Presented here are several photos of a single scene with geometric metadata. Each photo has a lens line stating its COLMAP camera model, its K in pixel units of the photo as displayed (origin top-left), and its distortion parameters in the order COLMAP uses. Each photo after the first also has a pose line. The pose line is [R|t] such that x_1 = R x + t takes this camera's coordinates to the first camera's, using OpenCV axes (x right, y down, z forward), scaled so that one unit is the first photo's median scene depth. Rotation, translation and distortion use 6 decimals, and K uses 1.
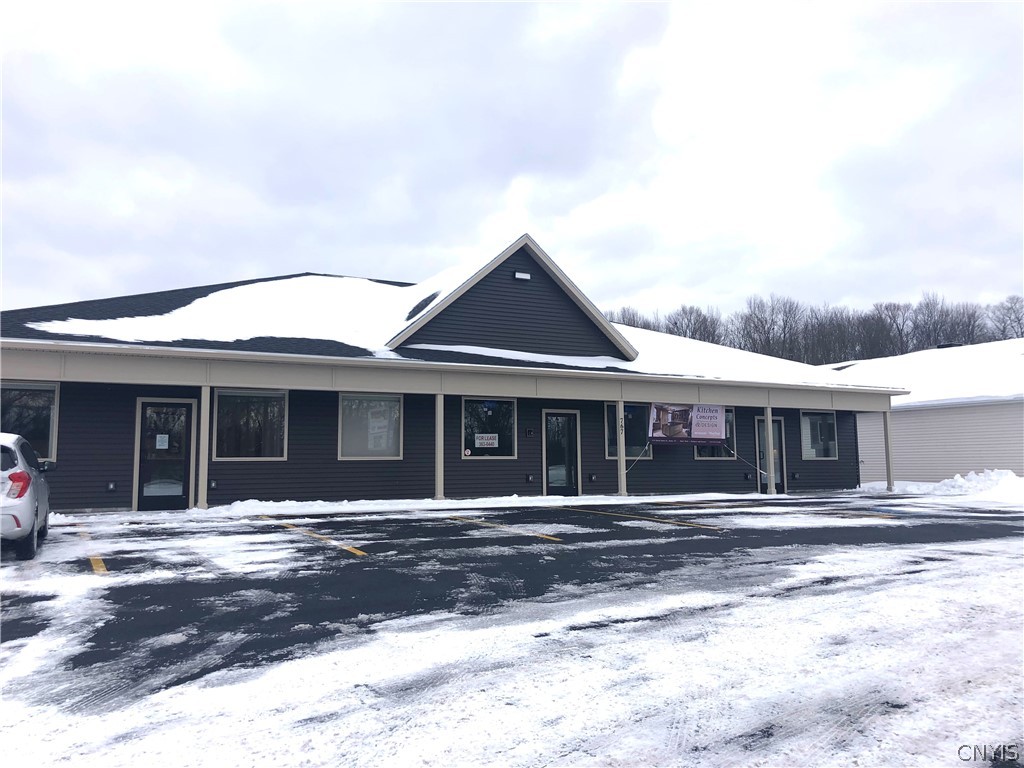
lens RADIAL K [[759.9, 0, 512.0], [0, 759.9, 384.0], [0, 0, 1]] dist [0.004099, 0.000130]
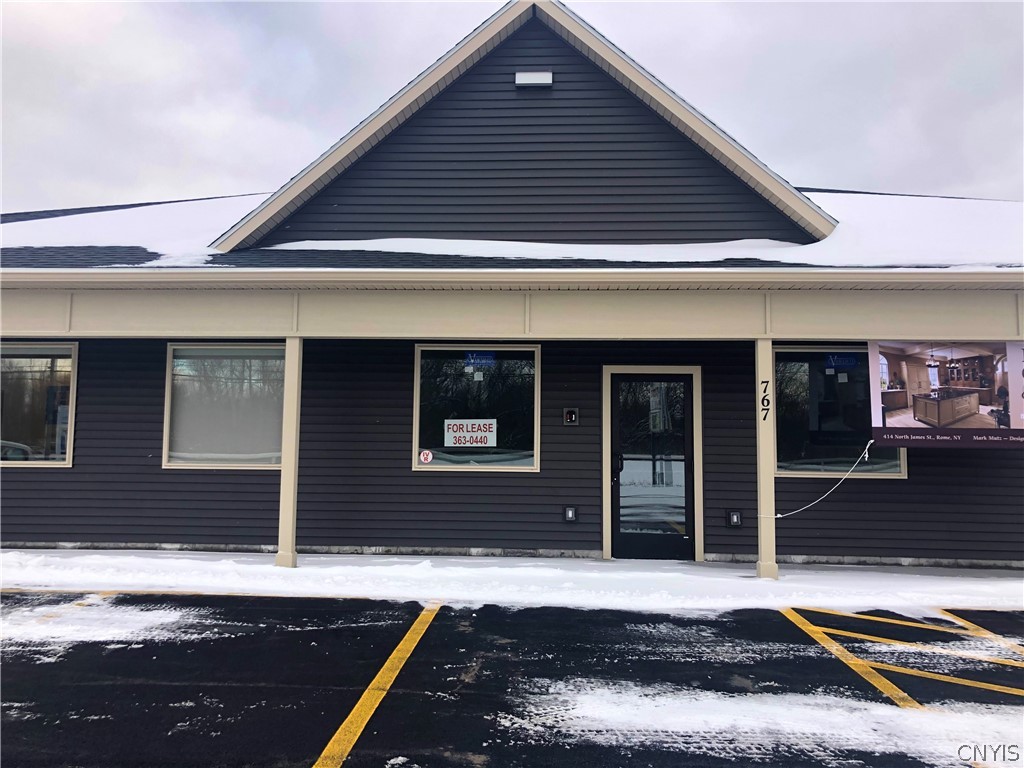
lens RADIAL K [[843.1, 0, 512.0], [0, 843.1, 384.0], [0, 0, 1]] dist [0.007010, -0.002803]
pose [[0.853846, -0.021142, -0.520097, 0.265289], [0.035291, 0.999227, 0.017318, 0.034279], [0.519329, -0.033142, 0.853932, 0.546930]]
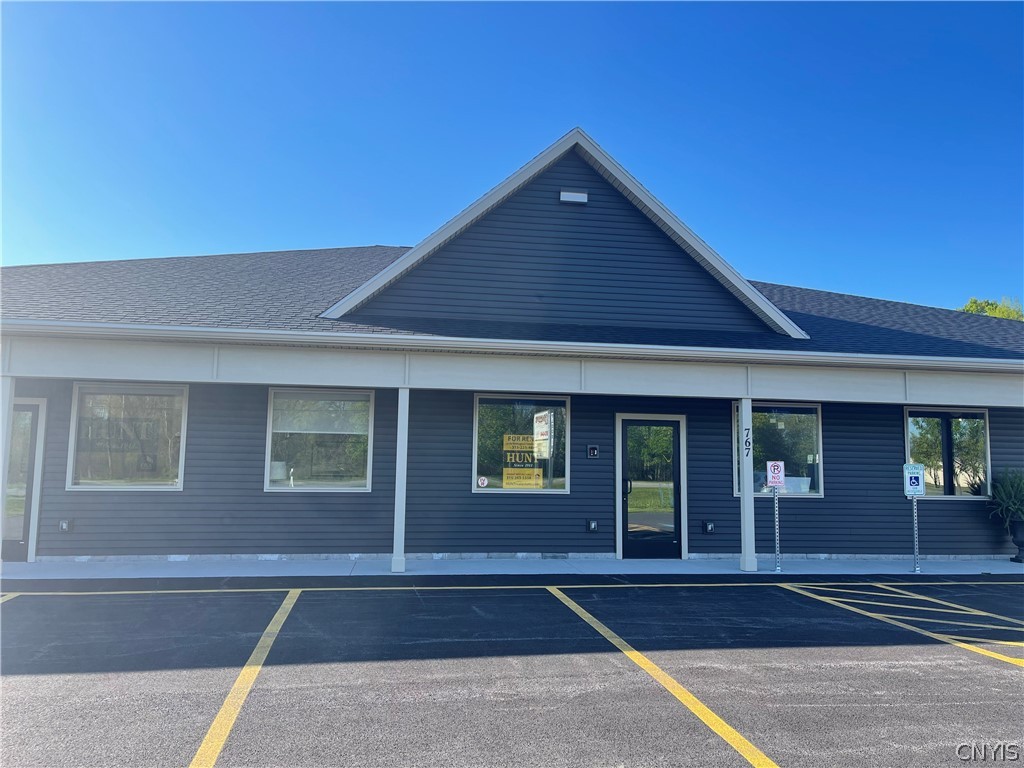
lens RADIAL K [[759.9, 0, 512.0], [0, 759.9, 384.0], [0, 0, 1]] dist [0.004099, 0.000130]
pose [[0.943951, -0.015844, -0.329704, 0.167315], [0.012246, 0.999841, -0.012986, 0.016954], [0.329858, 0.008221, 0.943995, 0.401322]]
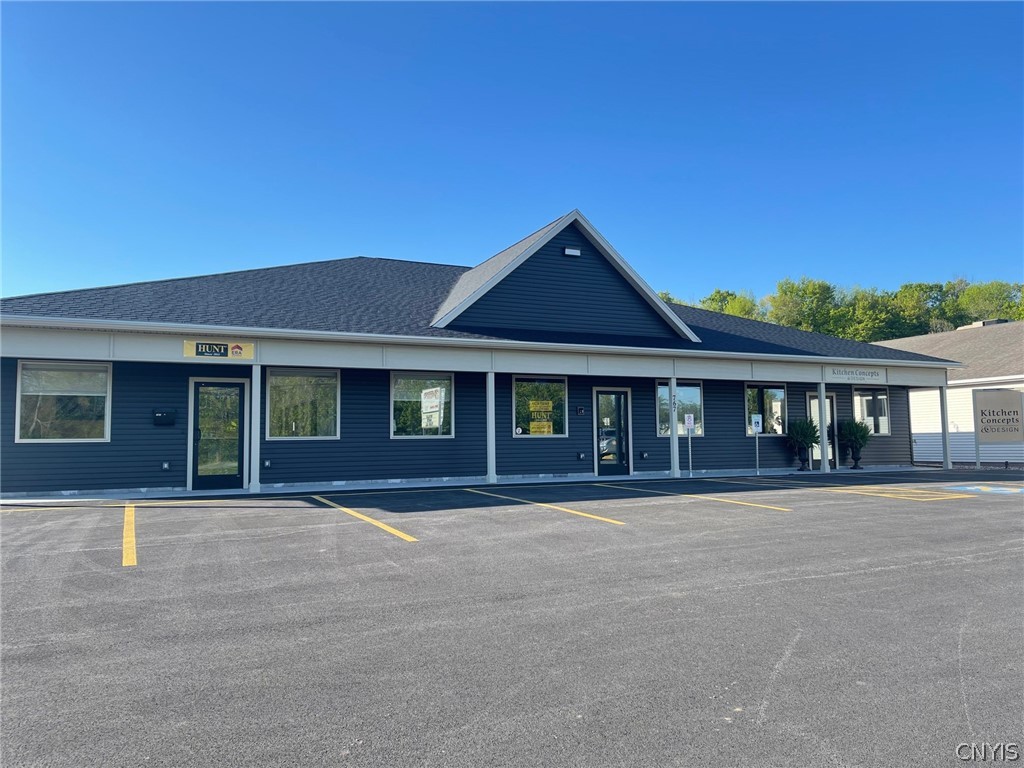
lens RADIAL K [[726.1, 0, 512.0], [0, 726.1, 384.0], [0, 0, 1]] dist [-0.004085, -0.001147]
pose [[0.998035, -0.008264, -0.062119, -0.007192], [0.009847, 0.999633, 0.025222, 0.004596], [0.061887, -0.025784, 0.997750, 0.048909]]
